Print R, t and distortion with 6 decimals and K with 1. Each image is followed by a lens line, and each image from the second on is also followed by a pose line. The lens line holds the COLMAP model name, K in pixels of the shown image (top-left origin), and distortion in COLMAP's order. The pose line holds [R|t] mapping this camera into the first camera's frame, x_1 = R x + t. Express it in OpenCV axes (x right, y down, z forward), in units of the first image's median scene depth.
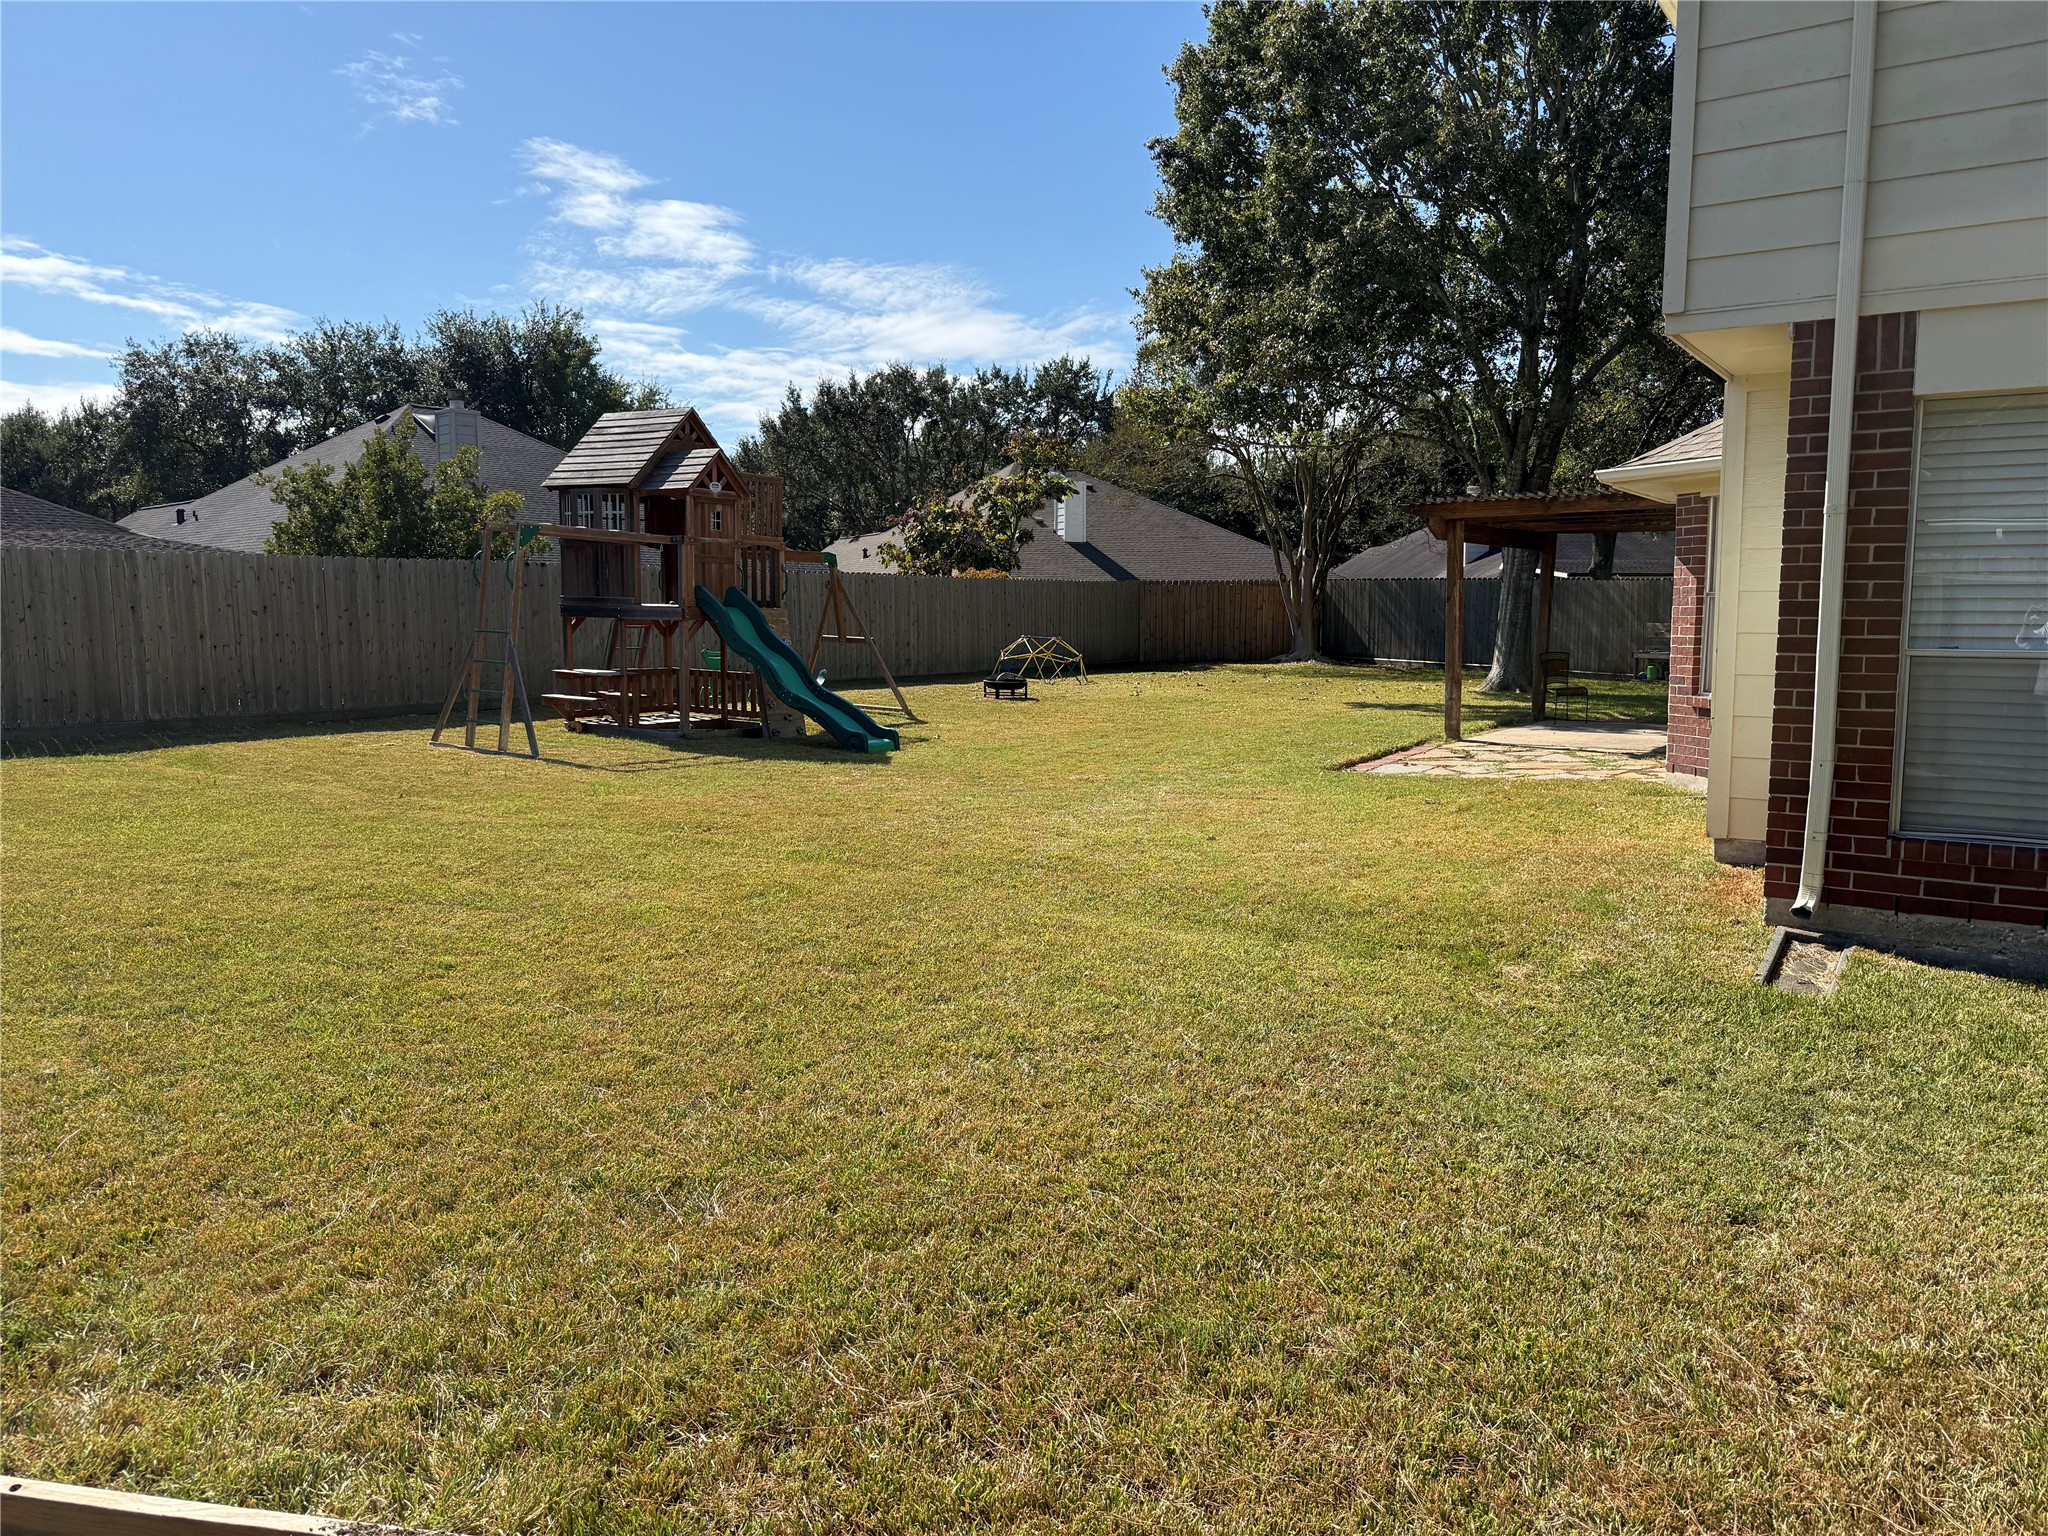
lens RADIAL K [[1432.8, 0, 1024.0], [0, 1432.8, 768.0], [0, 0, 1]] dist [0.149834, -0.149146]
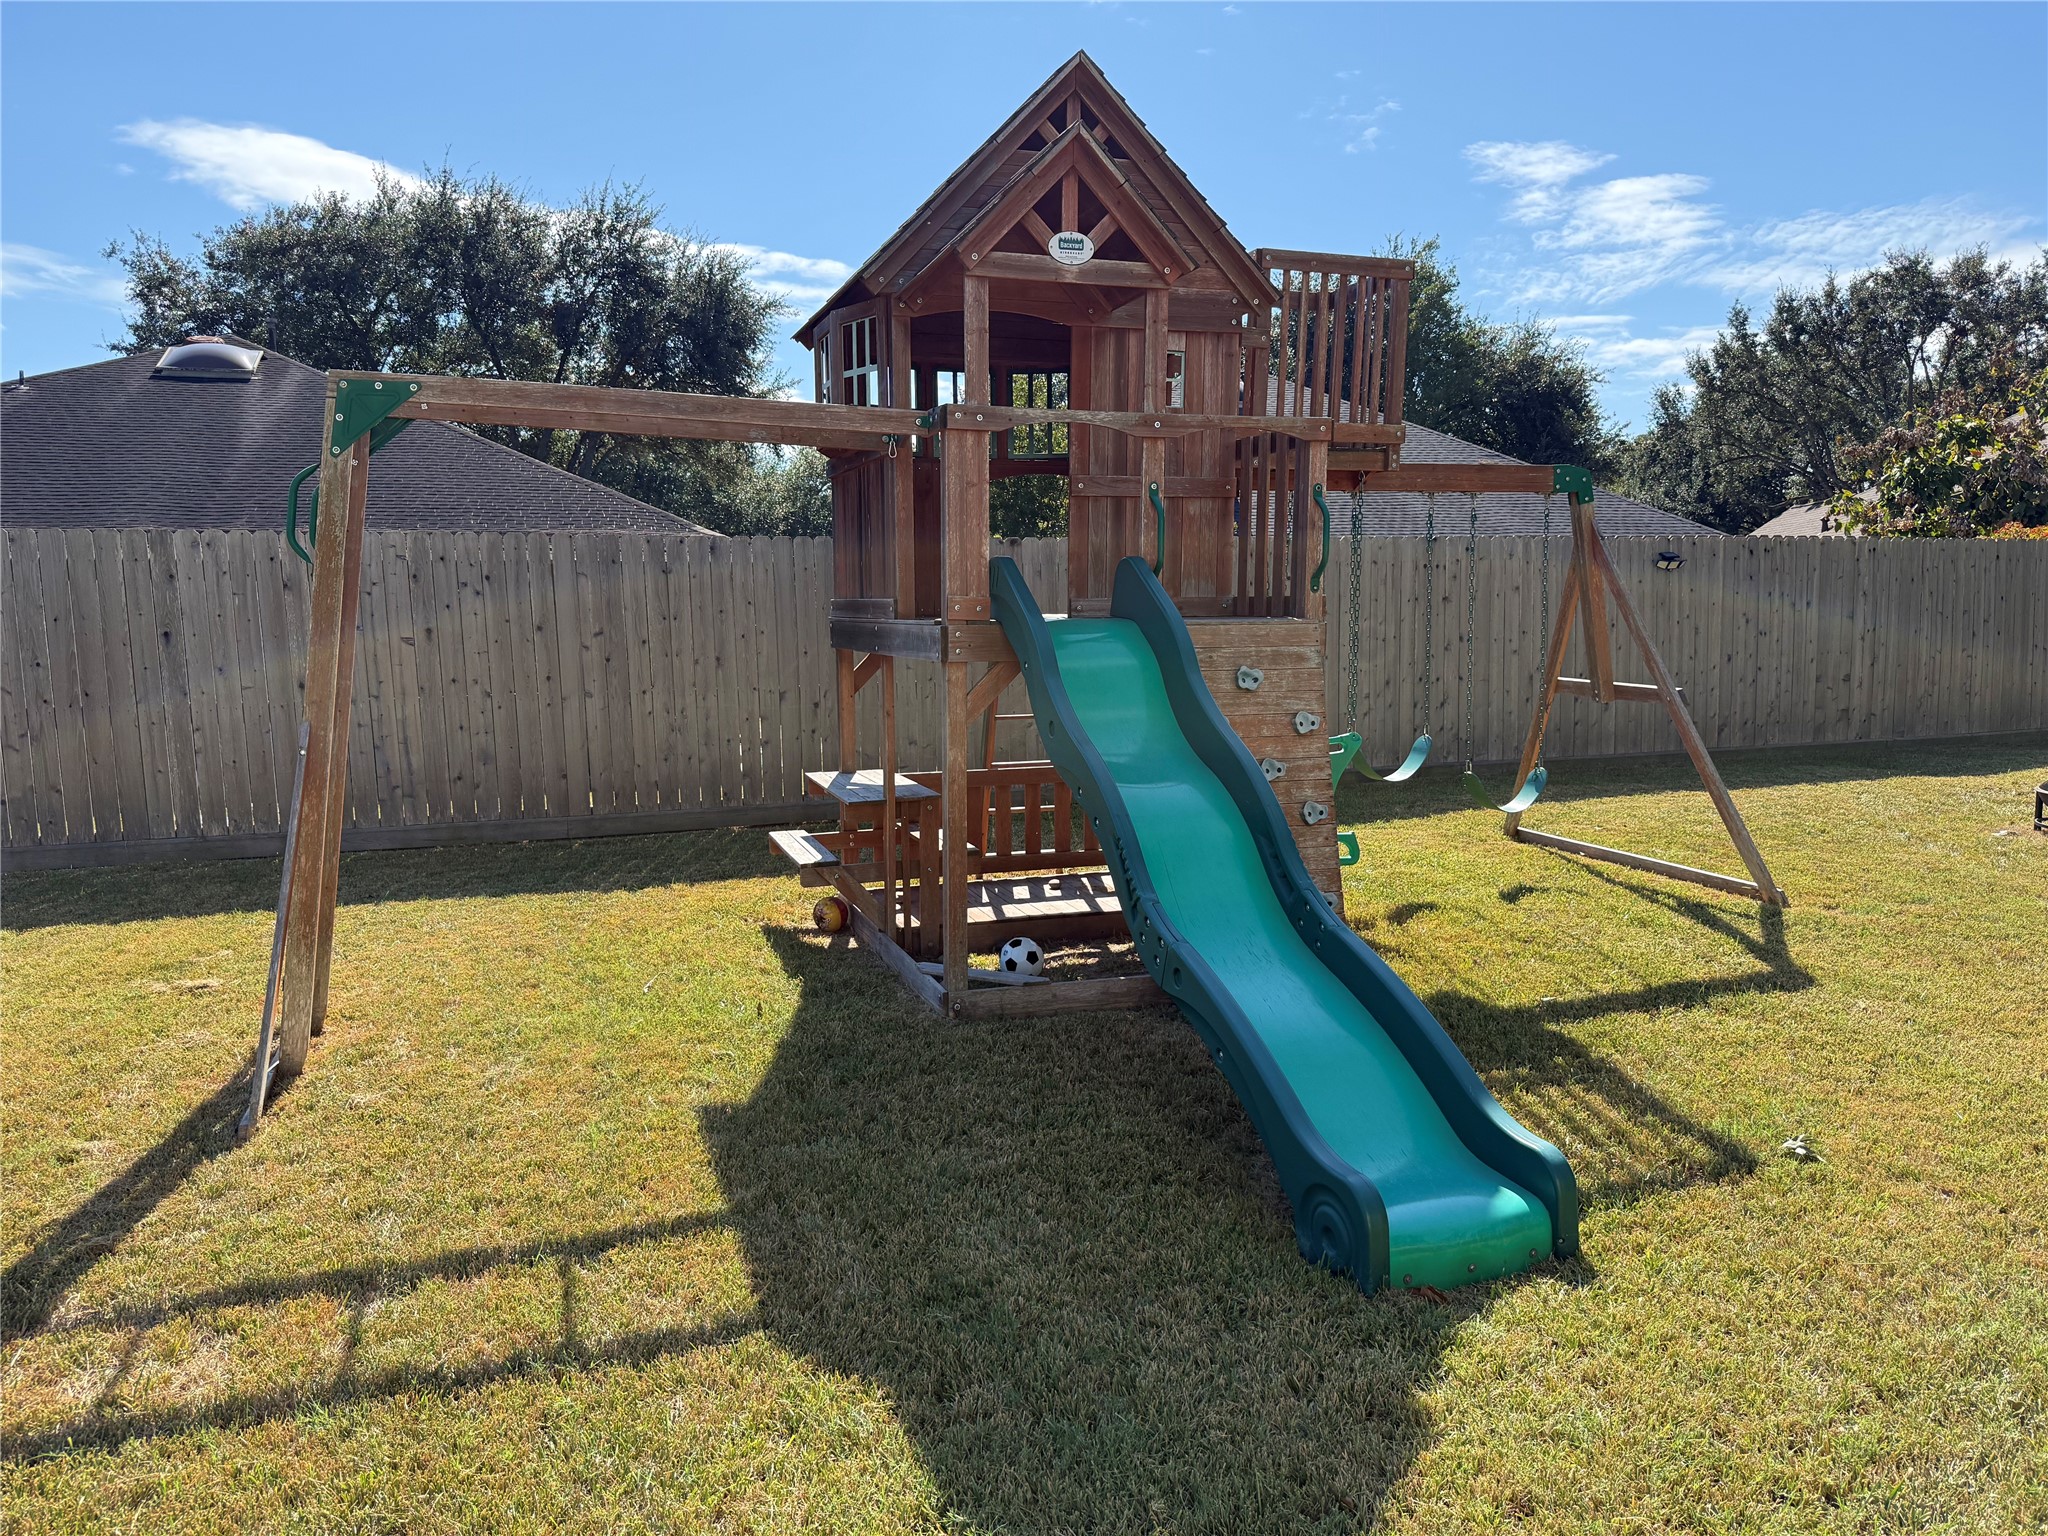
lens RADIAL K [[1432.8, 0, 1024.0], [0, 1432.8, 768.0], [0, 0, 1]] dist [0.149834, -0.149146]
pose [[0.815553, 0.053500, -0.576203, -0.011910], [-0.053777, 0.998415, 0.016588, -0.033450], [0.576178, 0.017458, 0.817138, 0.291257]]
